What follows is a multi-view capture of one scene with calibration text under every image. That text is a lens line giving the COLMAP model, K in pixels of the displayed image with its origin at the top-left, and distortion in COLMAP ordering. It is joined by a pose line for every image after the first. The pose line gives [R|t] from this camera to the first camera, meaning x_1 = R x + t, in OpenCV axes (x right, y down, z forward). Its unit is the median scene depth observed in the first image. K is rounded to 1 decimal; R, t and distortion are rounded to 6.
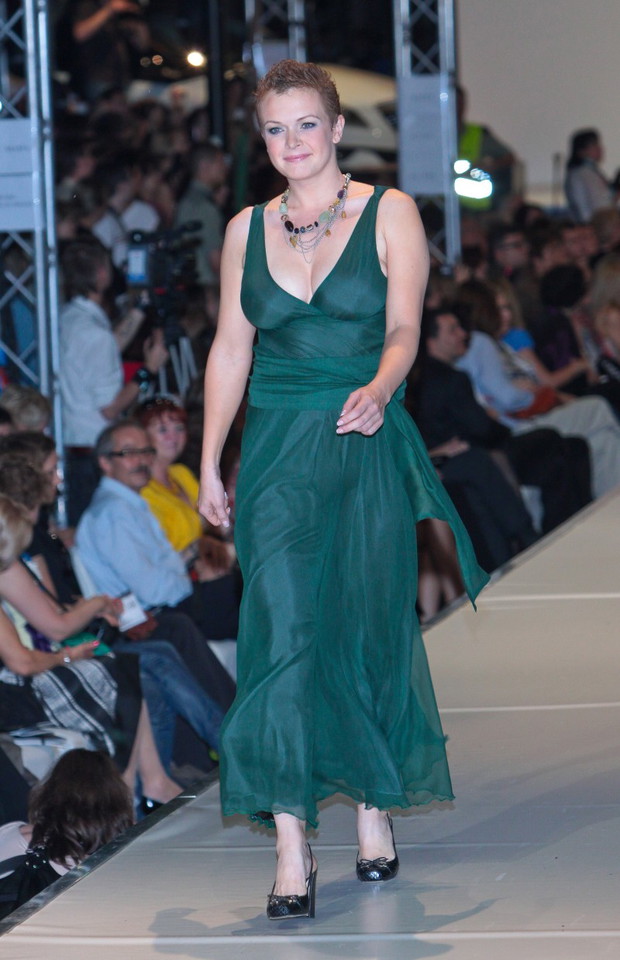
lens RADIAL K [[5859.9, 0, 310.6], [0, 5859.9, 476.6], [0, 0, 1]] dist [0.123344, 0.000000]
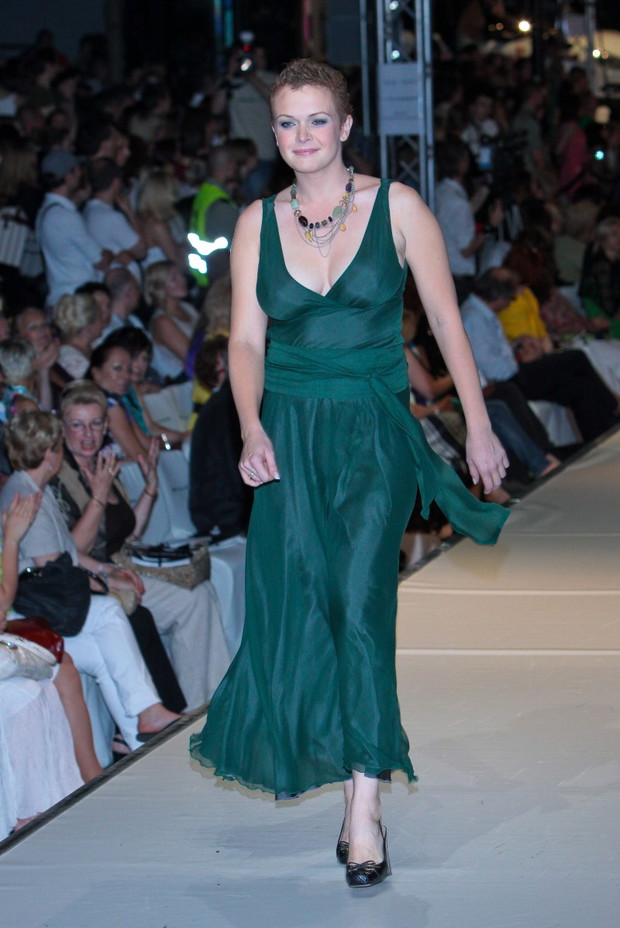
lens RADIAL K [[3767.5, 0, 307.7], [0, 3767.5, 461.8], [0, 0, 1]] dist [-0.292862, 0.000000]
pose [[0.996972, 0.016395, -0.076008, 0.047709], [-0.012967, 0.998885, 0.045386, -0.030712], [0.076668, -0.044263, 0.996074, 0.357237]]
